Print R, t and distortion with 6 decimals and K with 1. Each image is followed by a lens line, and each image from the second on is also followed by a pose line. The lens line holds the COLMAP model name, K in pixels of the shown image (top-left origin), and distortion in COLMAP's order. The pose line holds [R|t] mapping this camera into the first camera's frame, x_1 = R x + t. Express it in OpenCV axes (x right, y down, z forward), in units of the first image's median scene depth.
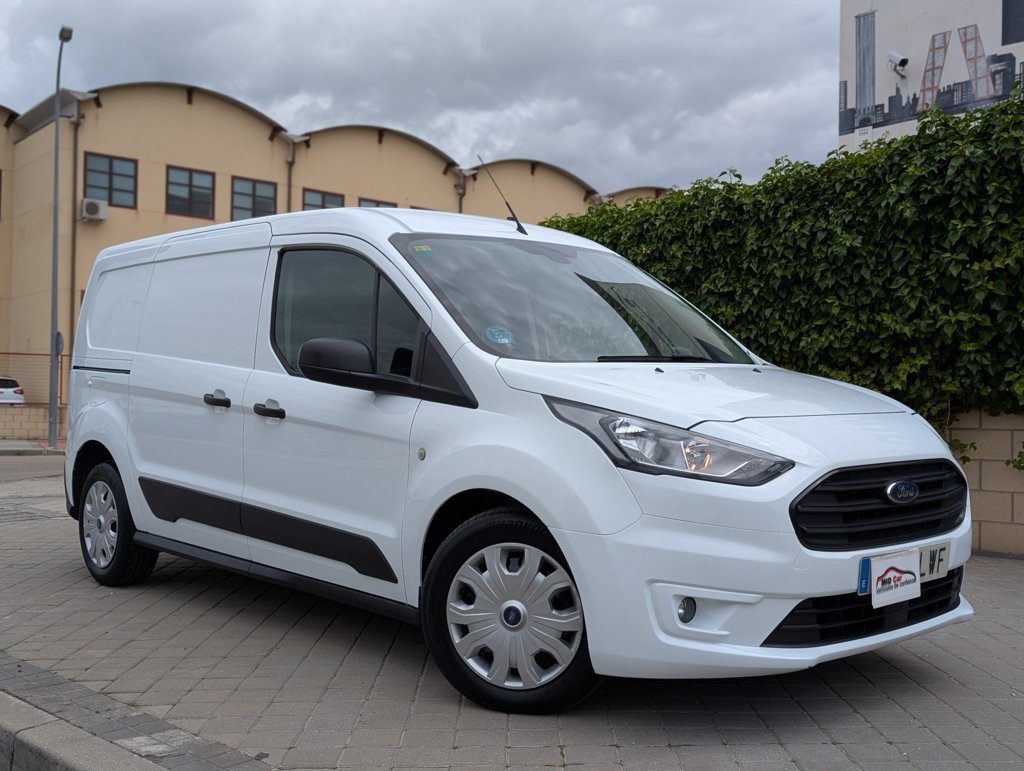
lens RADIAL K [[1122.9, 0, 510.9], [0, 1122.9, 393.0], [0, 0, 1]] dist [0.022630, 0.000000]
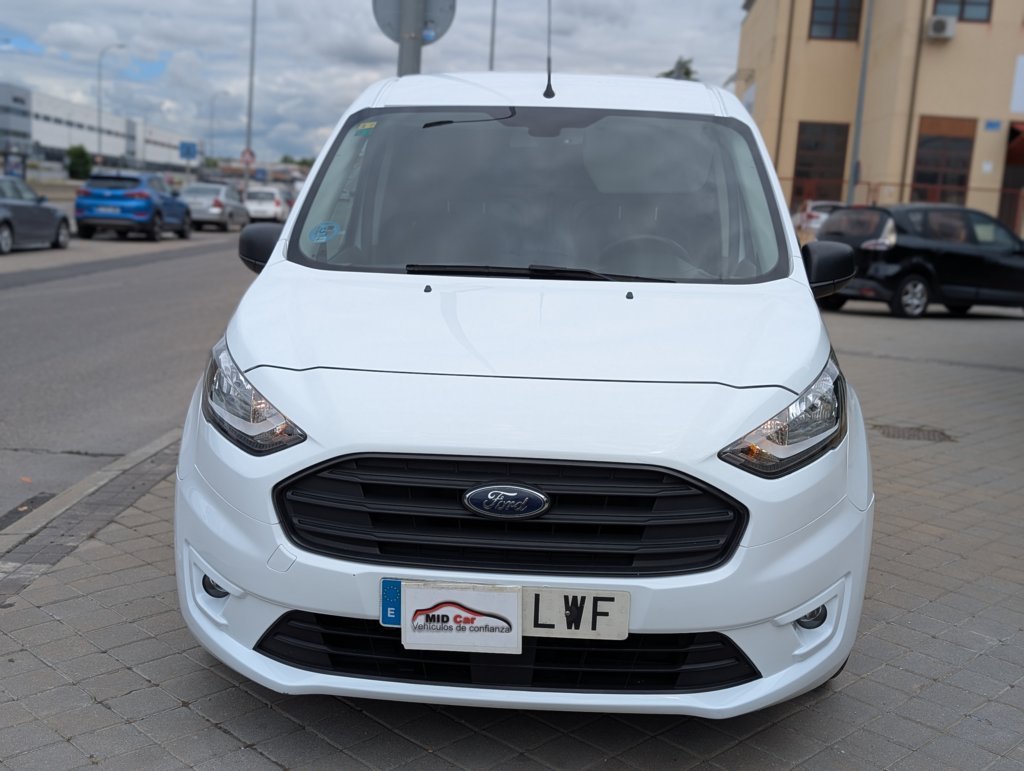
lens RADIAL K [[1122.9, 0, 516.3], [0, 1122.9, 380.6], [0, 0, 1]] dist [0.022630, 0.000000]
pose [[0.702329, 0.139270, -0.698096, 0.827965], [-0.035344, 0.986288, 0.161205, -0.096472], [0.710975, -0.088545, 0.697621, 0.539588]]
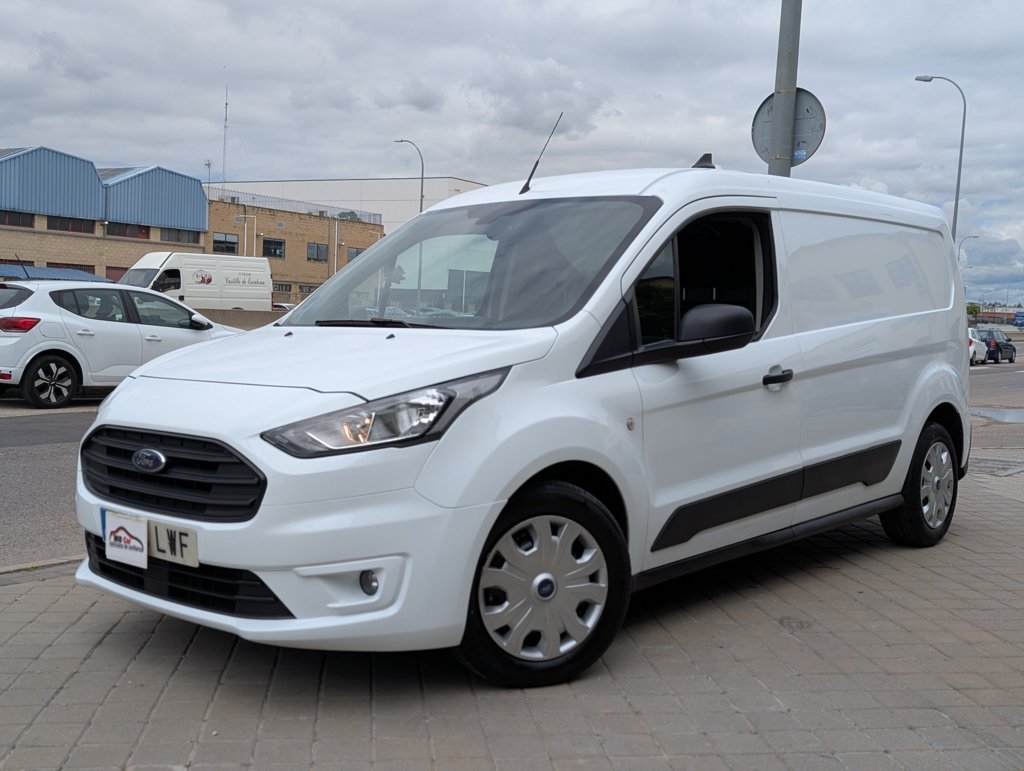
lens RADIAL K [[1122.9, 0, 512.9], [0, 1122.9, 388.5], [0, 0, 1]] dist [0.022630, 0.000000]
pose [[0.128126, 0.059121, -0.989994, 1.378557], [-0.018426, 0.998191, 0.057225, -0.037736], [0.991587, 0.010910, 0.128984, 1.201502]]
